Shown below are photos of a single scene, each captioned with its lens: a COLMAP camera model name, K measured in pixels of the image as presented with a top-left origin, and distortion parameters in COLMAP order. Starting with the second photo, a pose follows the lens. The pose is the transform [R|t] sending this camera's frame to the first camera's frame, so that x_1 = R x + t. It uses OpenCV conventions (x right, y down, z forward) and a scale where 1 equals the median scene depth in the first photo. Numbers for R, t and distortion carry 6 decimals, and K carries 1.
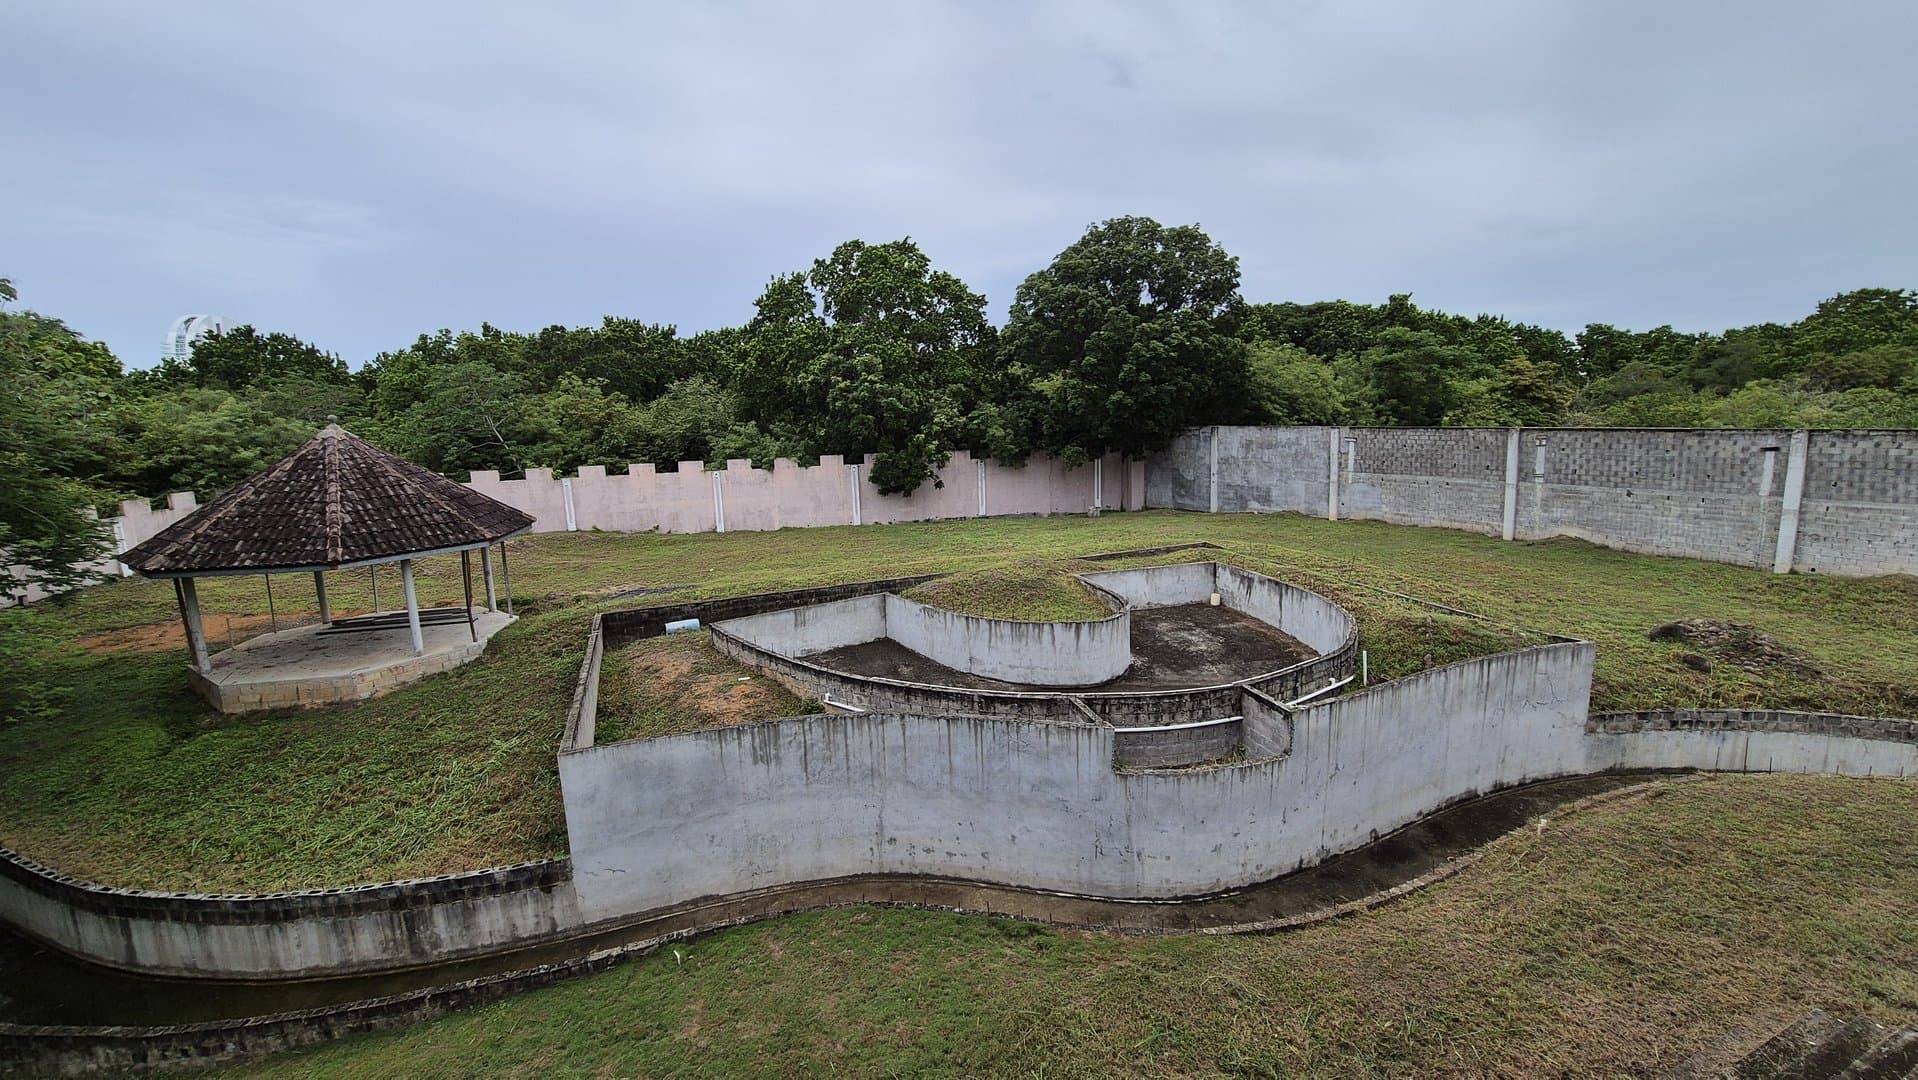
lens RADIAL K [[785.9, 0, 964.5], [0, 785.9, 539.5], [0, 0, 1]] dist [-0.000109, 0.000550]
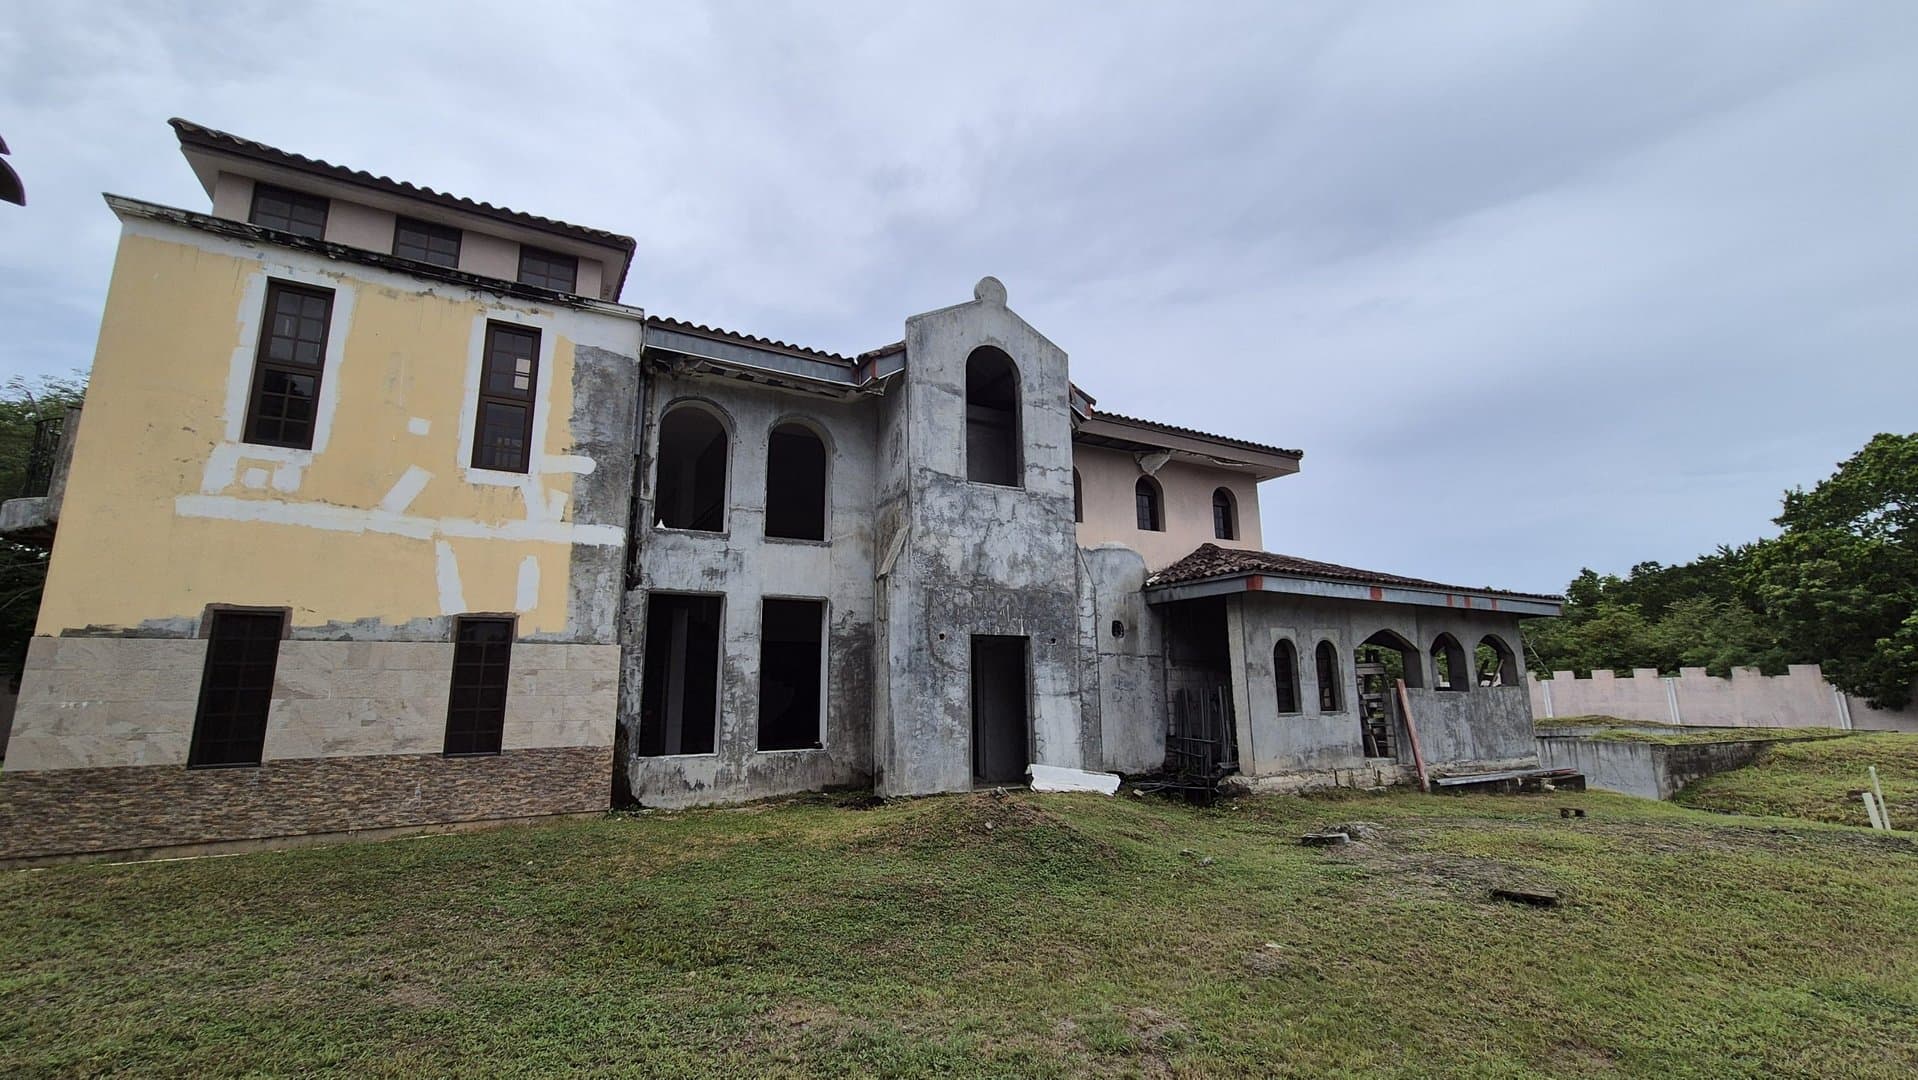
lens RADIAL K [[785.9, 0, 964.5], [0, 785.9, 539.5], [0, 0, 1]] dist [-0.000109, 0.000550]
pose [[0.099252, -0.159886, -0.982133, 0.811261], [-0.153023, 0.972813, -0.173833, 0.080052], [0.983226, 0.167543, 0.072087, -0.127008]]
